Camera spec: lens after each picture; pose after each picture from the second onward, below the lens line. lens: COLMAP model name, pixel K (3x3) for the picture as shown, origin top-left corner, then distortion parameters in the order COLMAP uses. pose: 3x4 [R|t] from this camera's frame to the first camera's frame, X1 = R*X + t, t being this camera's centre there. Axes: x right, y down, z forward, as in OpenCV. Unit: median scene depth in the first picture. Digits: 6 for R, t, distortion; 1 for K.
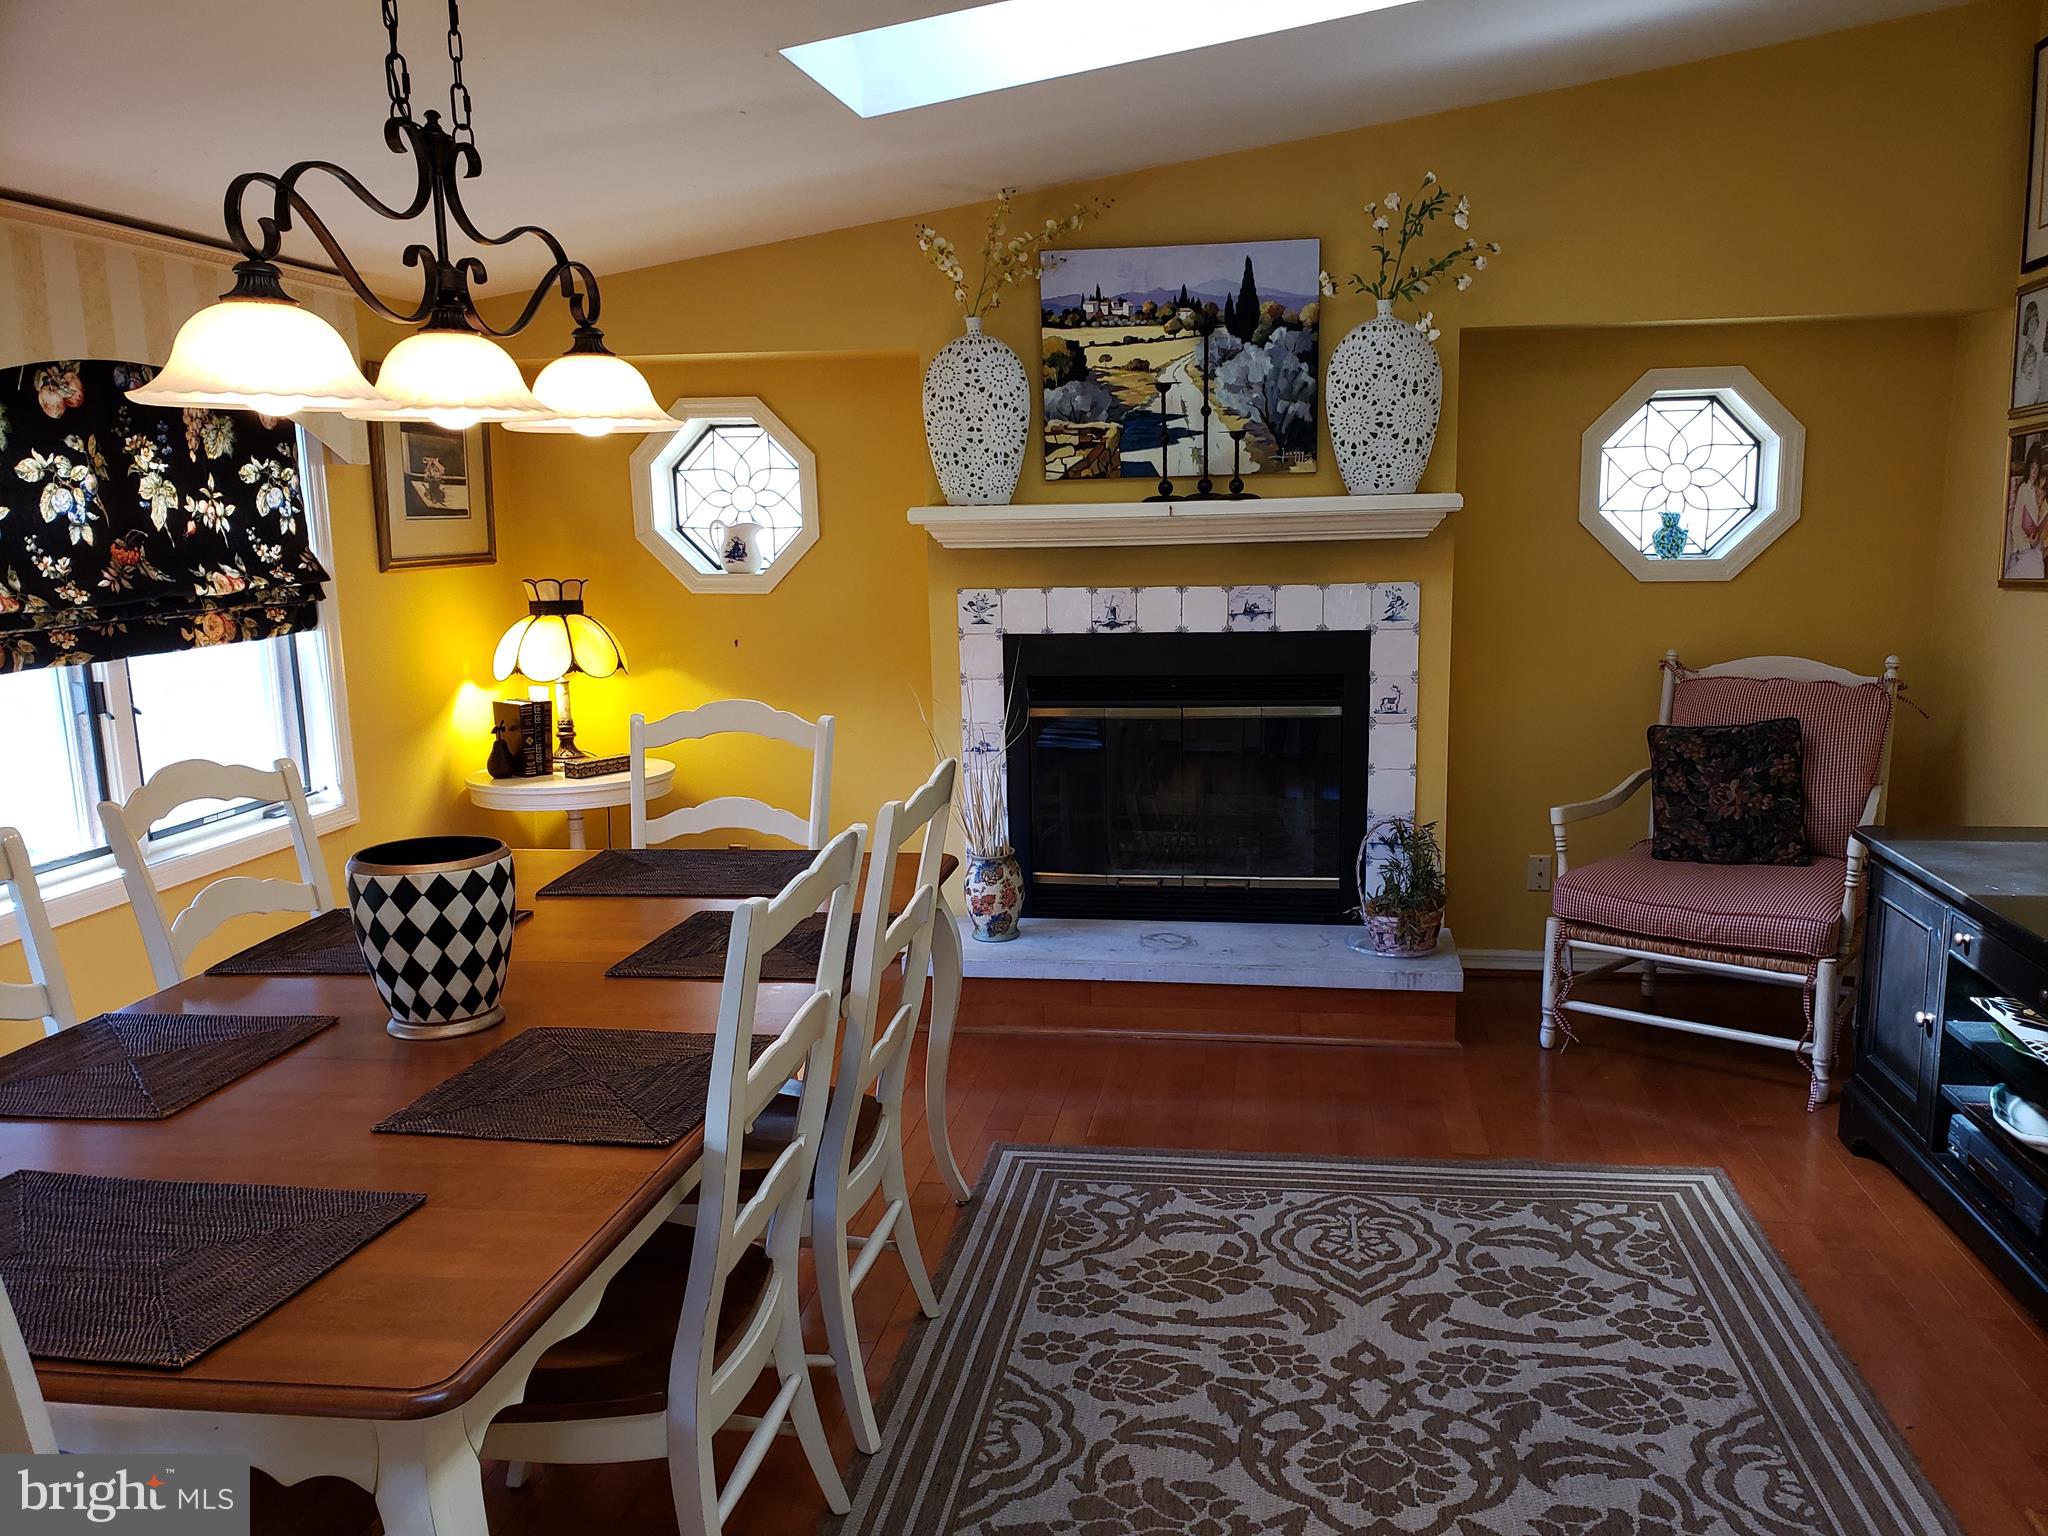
lens RADIAL K [[1535.2, 0, 1024.0], [0, 1535.2, 768.0], [0, 0, 1]] dist [0.107677, -0.227242]
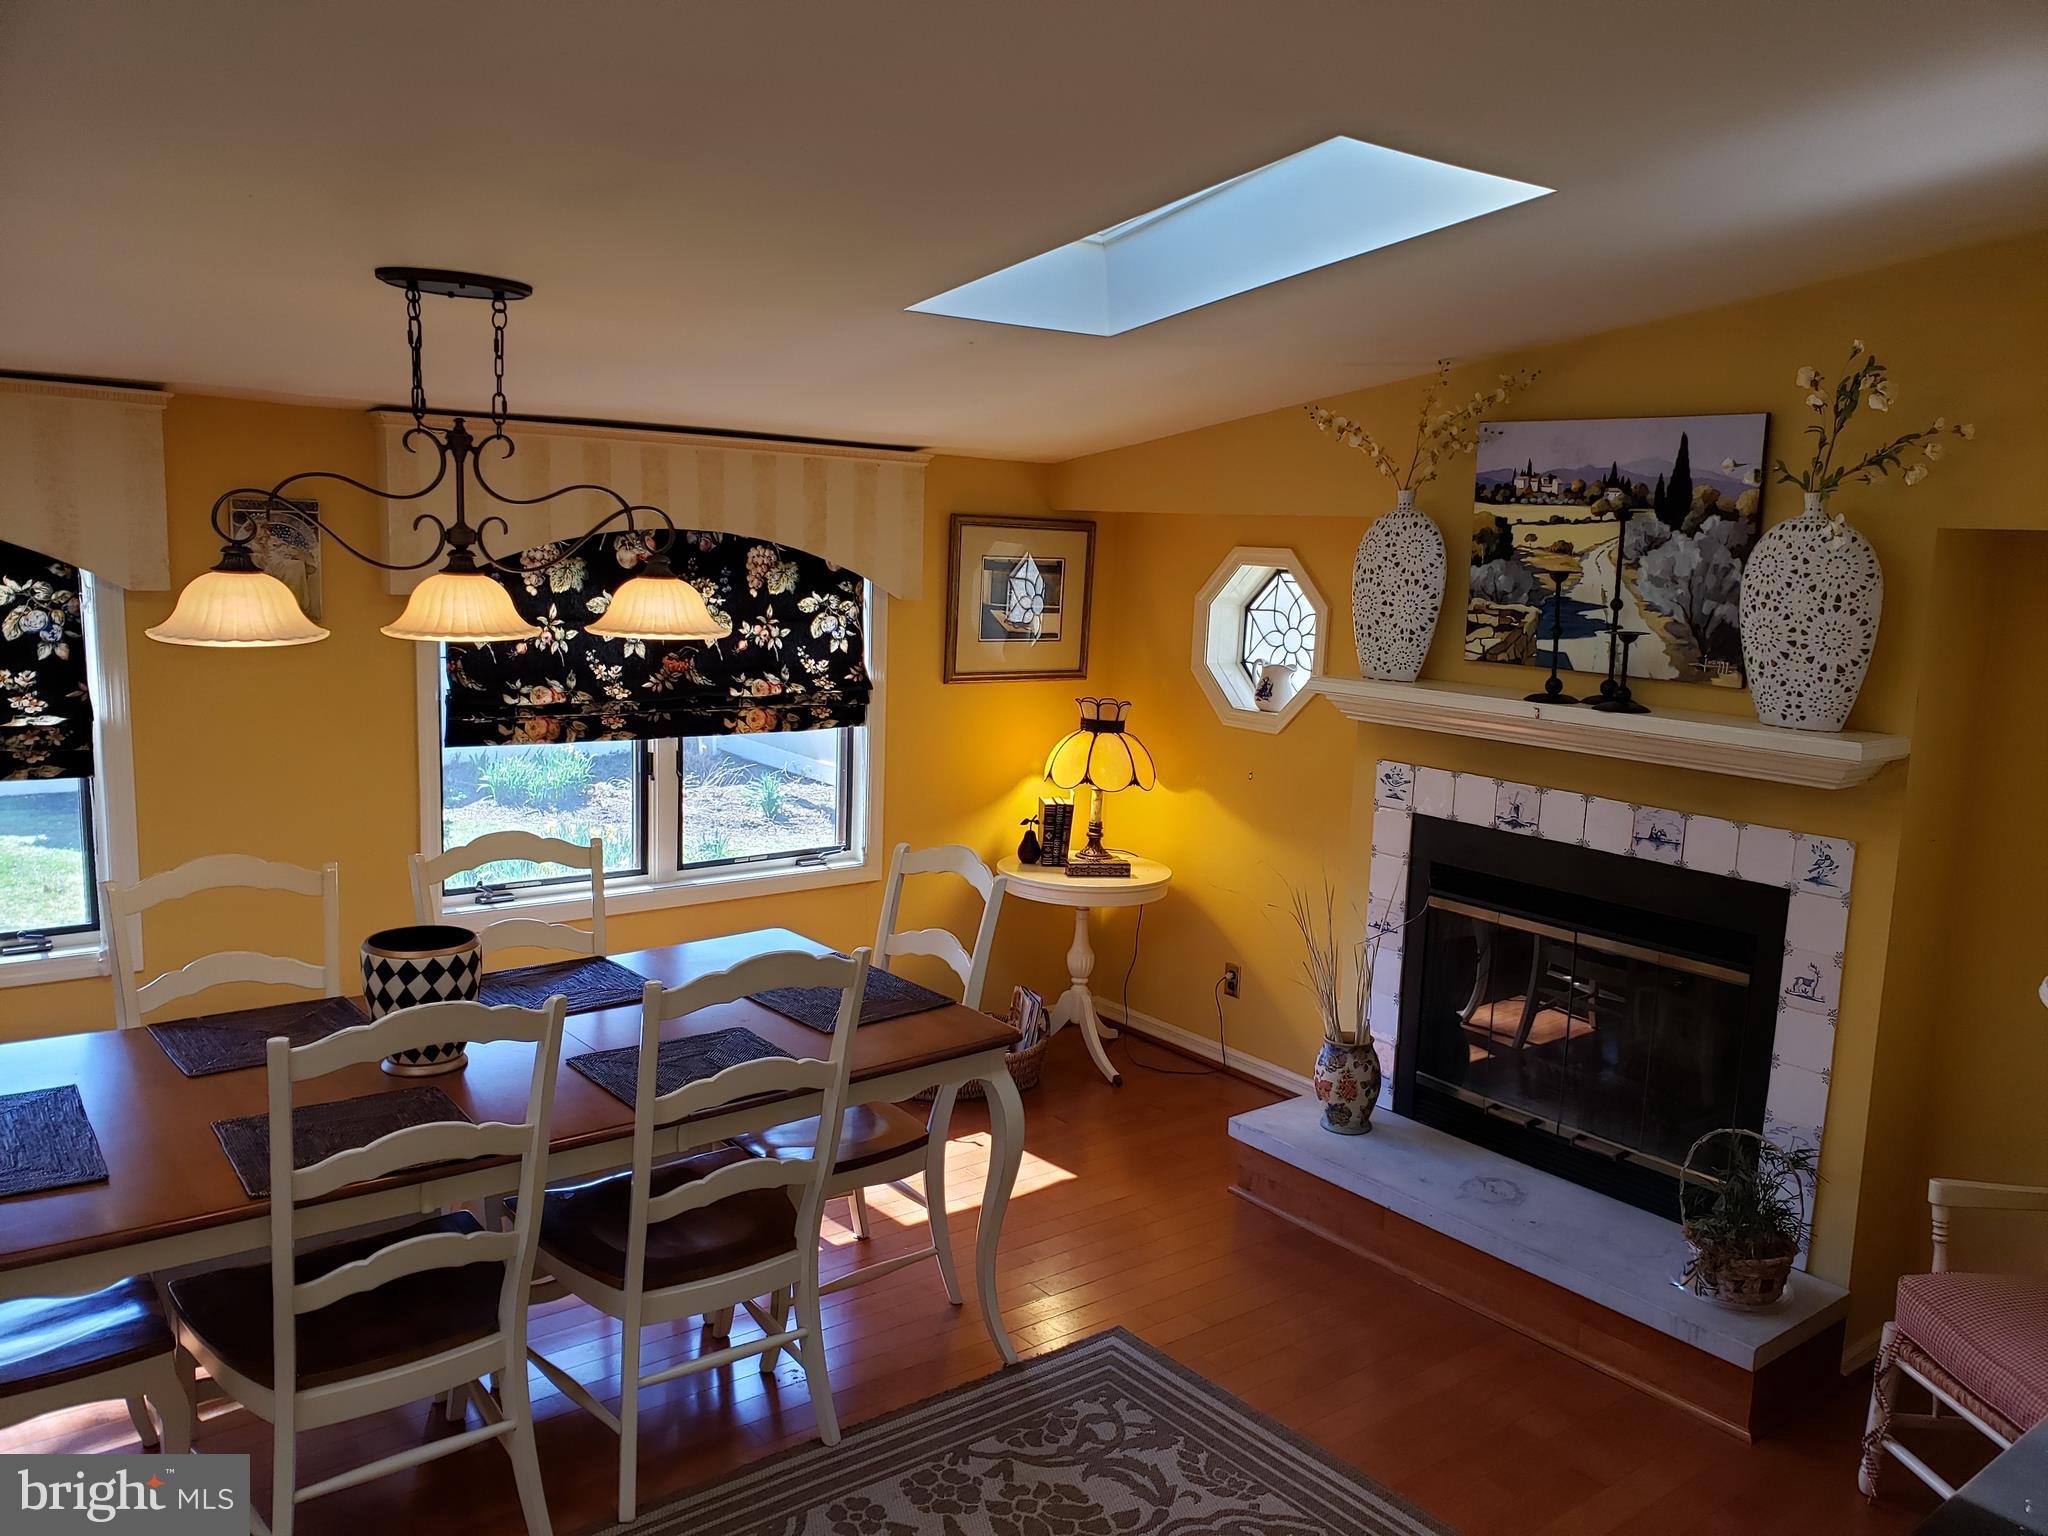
lens RADIAL K [[1527.1, 0, 1047.6], [0, 1527.1, 738.2], [0, 0, 1]] dist [0.011226, 0.000218]
pose [[0.748043, 0.135098, -0.649754, 0.448095], [-0.163260, 0.986434, 0.017145, -0.119186], [0.643256, 0.093254, 0.759951, 0.144417]]
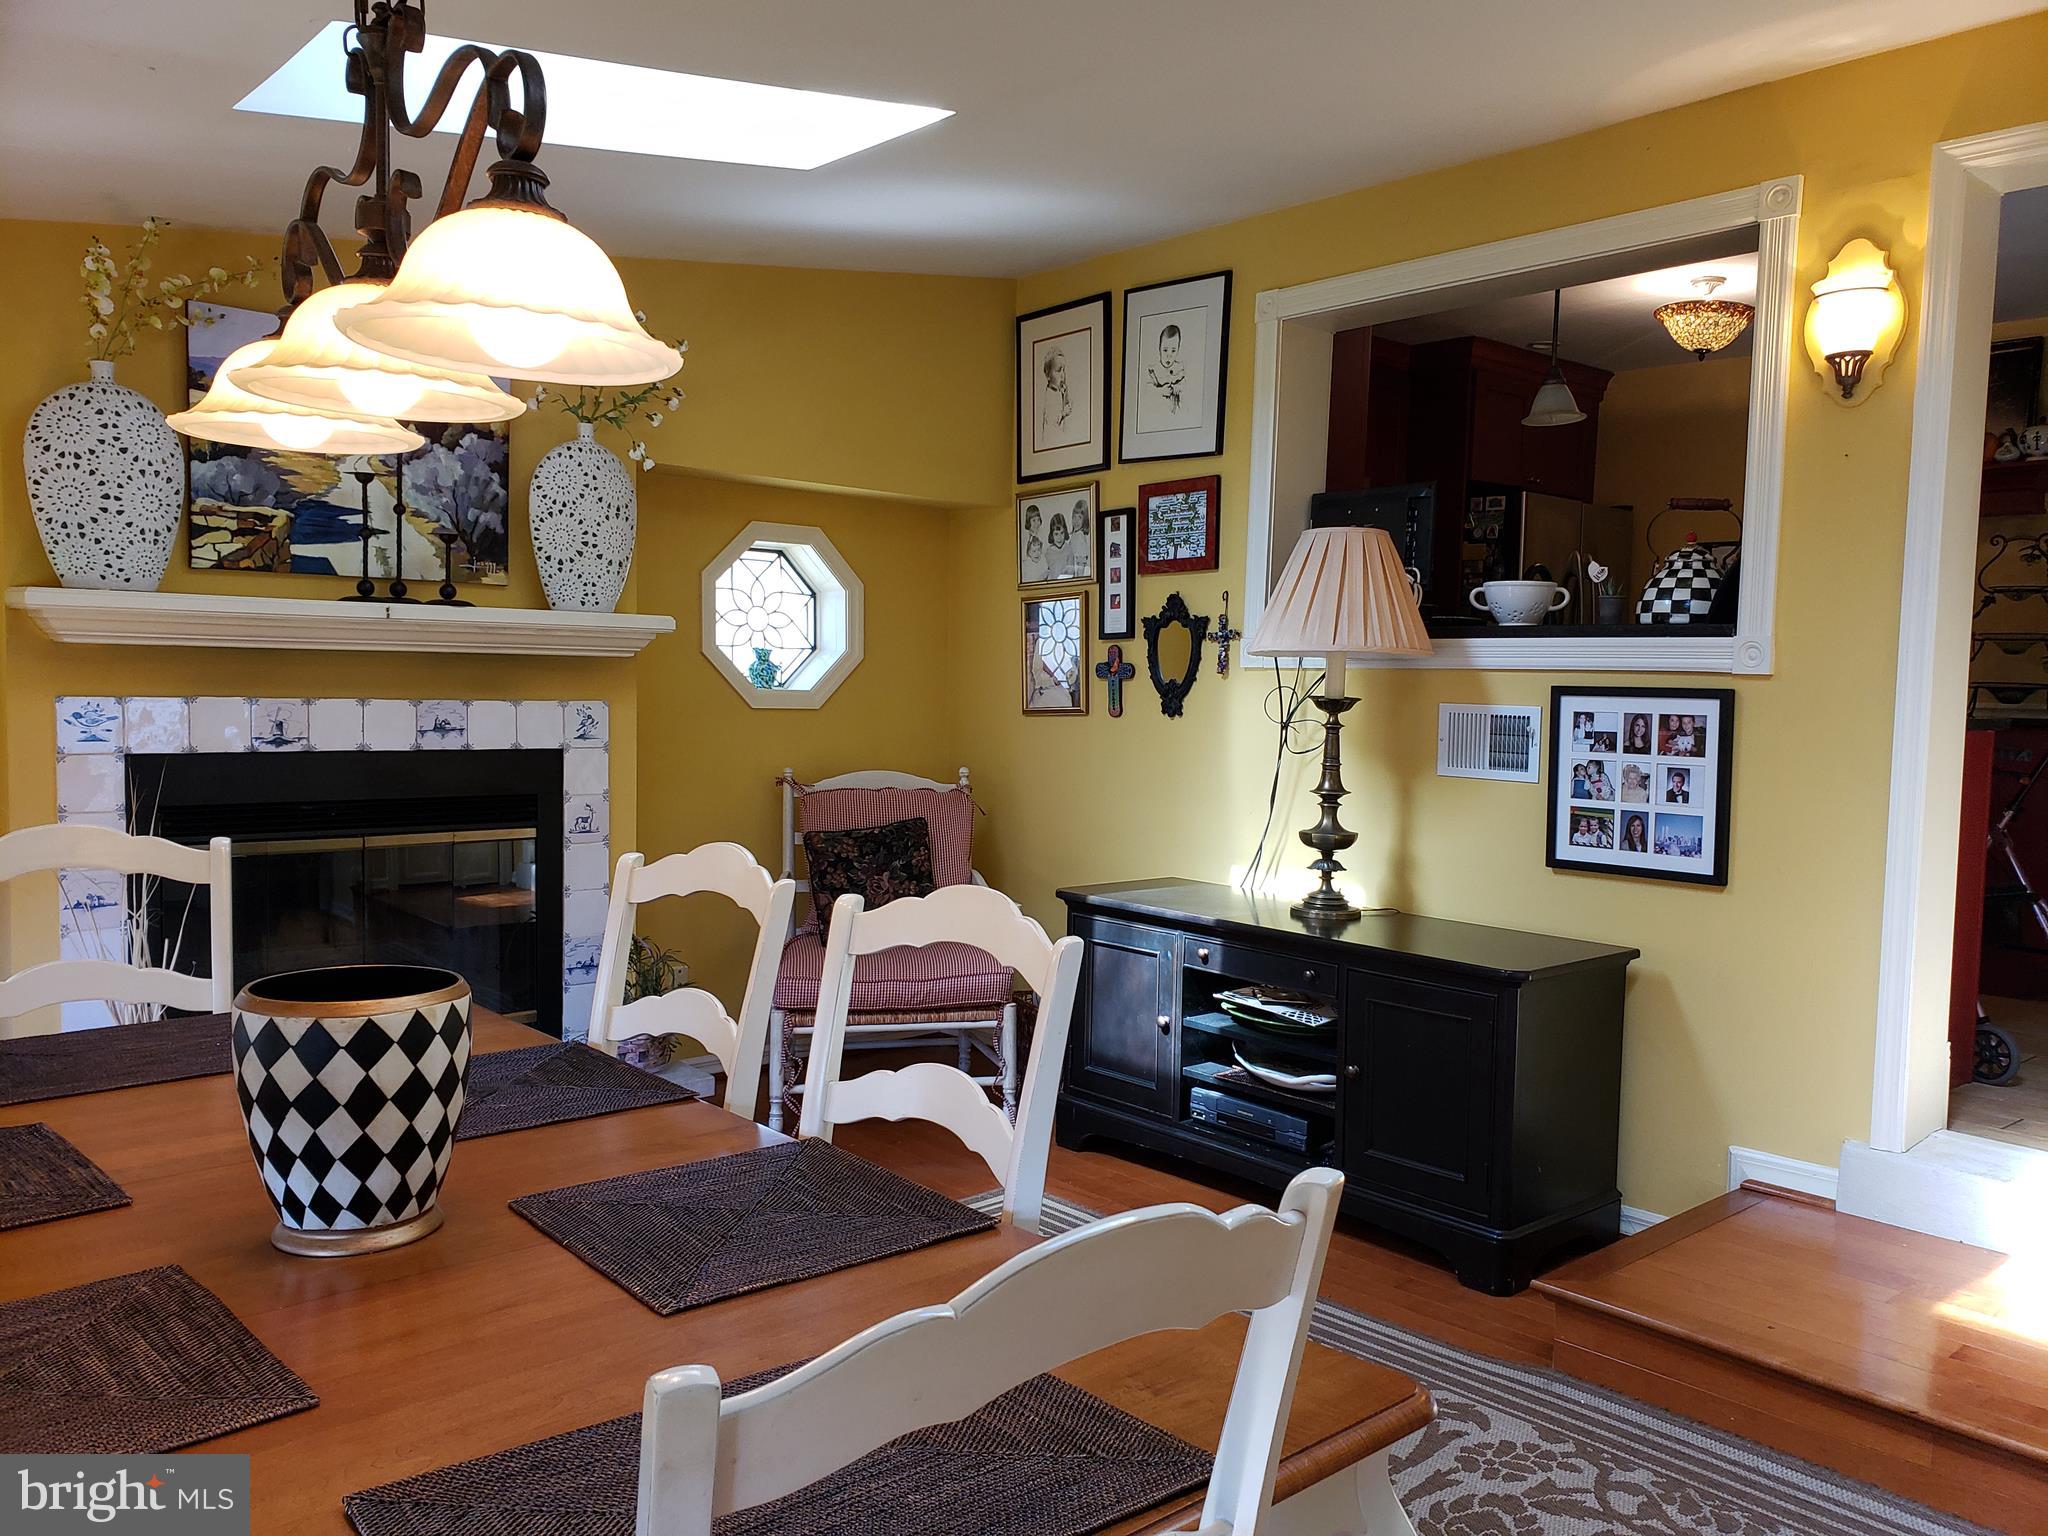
lens RADIAL K [[1566.7, 0, 1024.0], [0, 1566.7, 768.0], [0, 0, 1]] dist [0.012384, -0.003618]
pose [[0.647846, -0.008135, 0.761728, -0.350999], [0.093164, 0.993283, -0.068628, 0.019058], [-0.756053, 0.115425, 0.644253, 0.139051]]
